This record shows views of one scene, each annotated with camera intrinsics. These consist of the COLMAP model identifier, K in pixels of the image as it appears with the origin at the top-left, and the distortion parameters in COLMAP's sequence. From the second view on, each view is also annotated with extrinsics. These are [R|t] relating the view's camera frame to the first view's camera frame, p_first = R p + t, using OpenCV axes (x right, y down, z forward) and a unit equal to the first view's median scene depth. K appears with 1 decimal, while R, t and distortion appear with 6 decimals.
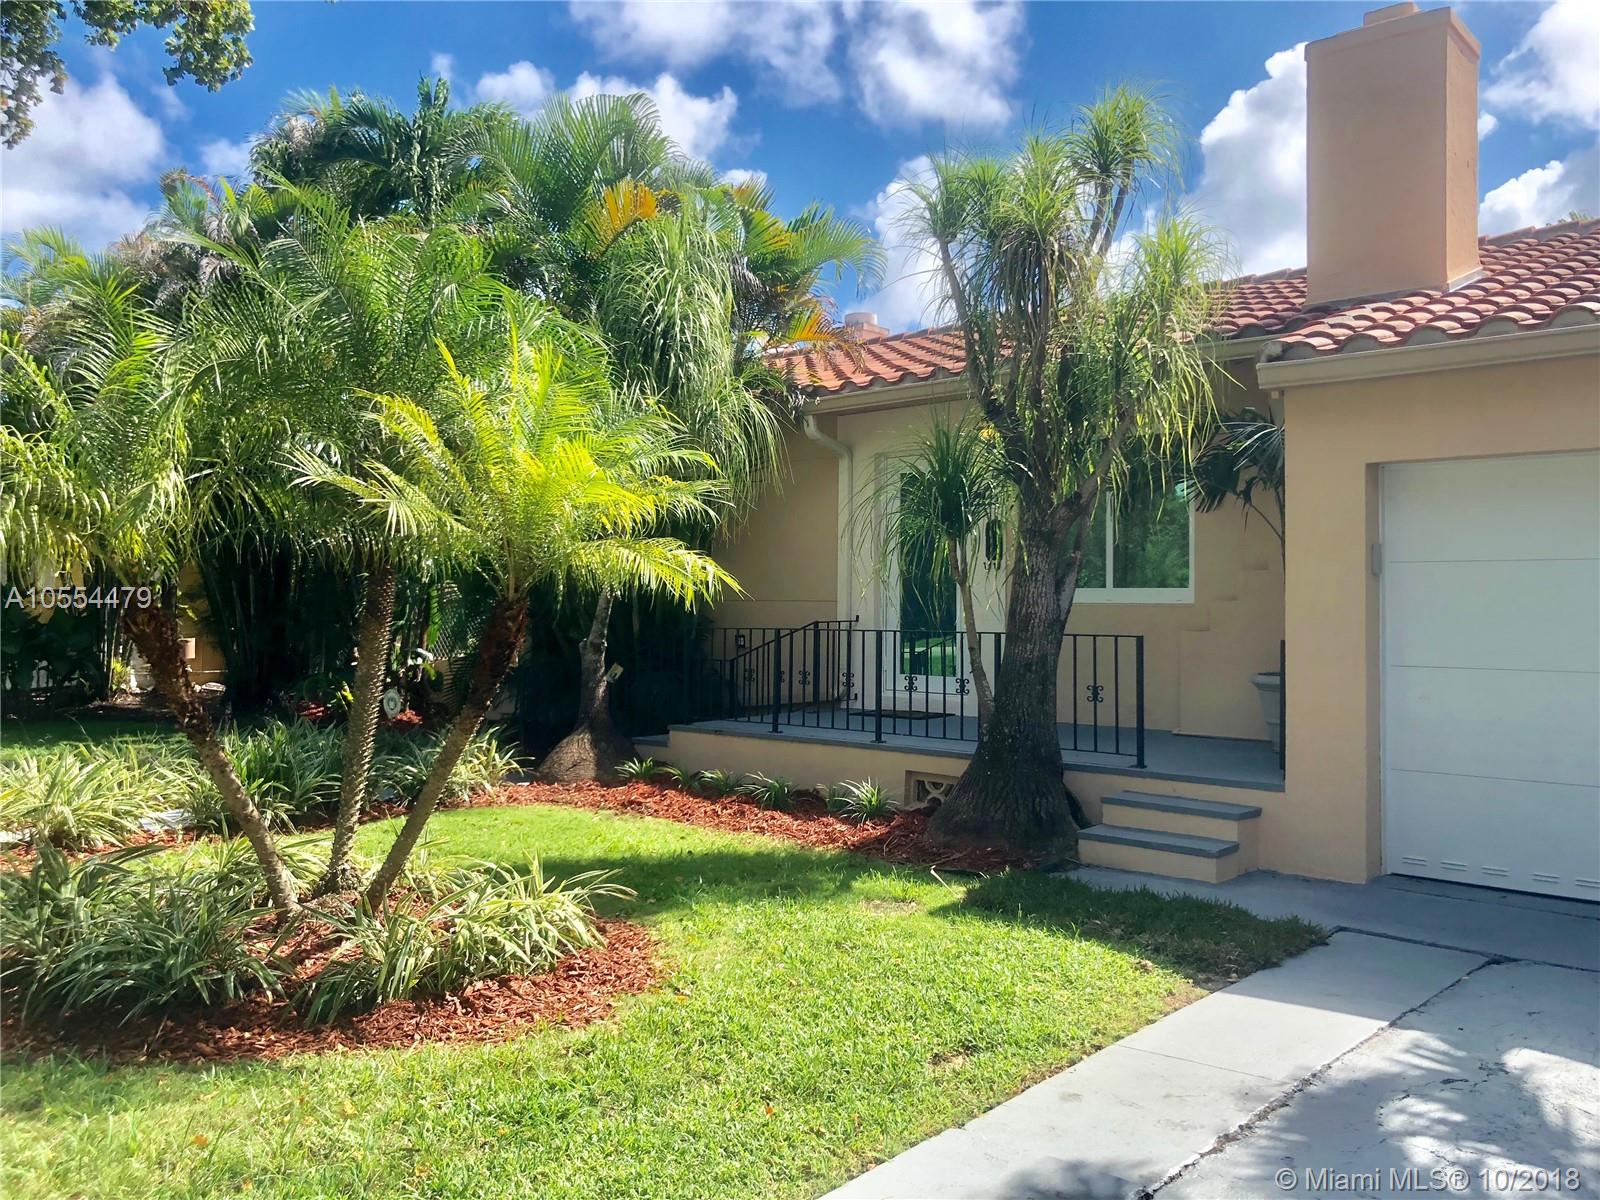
lens RADIAL K [[1315.1, 0, 794.1], [0, 1315.1, 588.9], [0, 0, 1]] dist [0.068662, -0.158082]
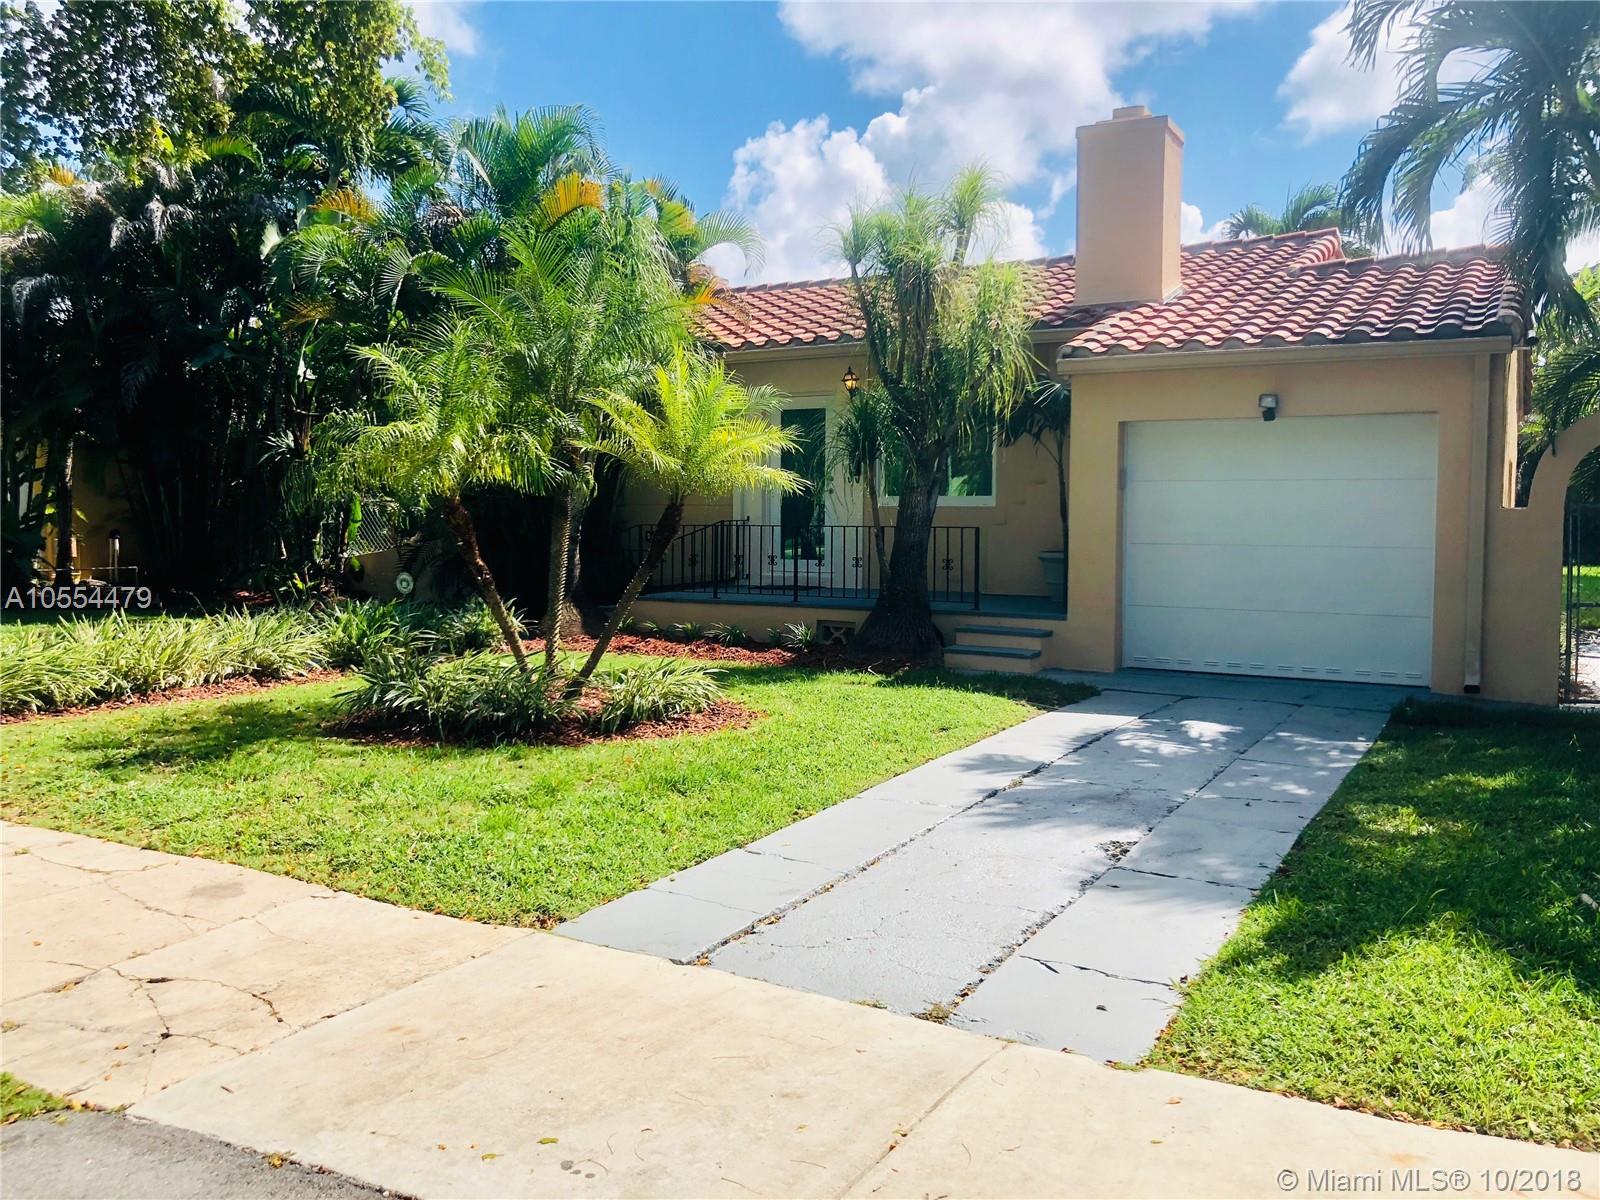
lens RADIAL K [[1315.1, 0, 790.6], [0, 1315.1, 604.6], [0, 0, 1]] dist [0.068662, -0.158082]
pose [[0.978655, -0.016304, 0.204864, -0.276186], [-0.001221, 0.996369, 0.085129, -0.005552], [-0.205509, -0.083562, 0.975081, -0.485746]]
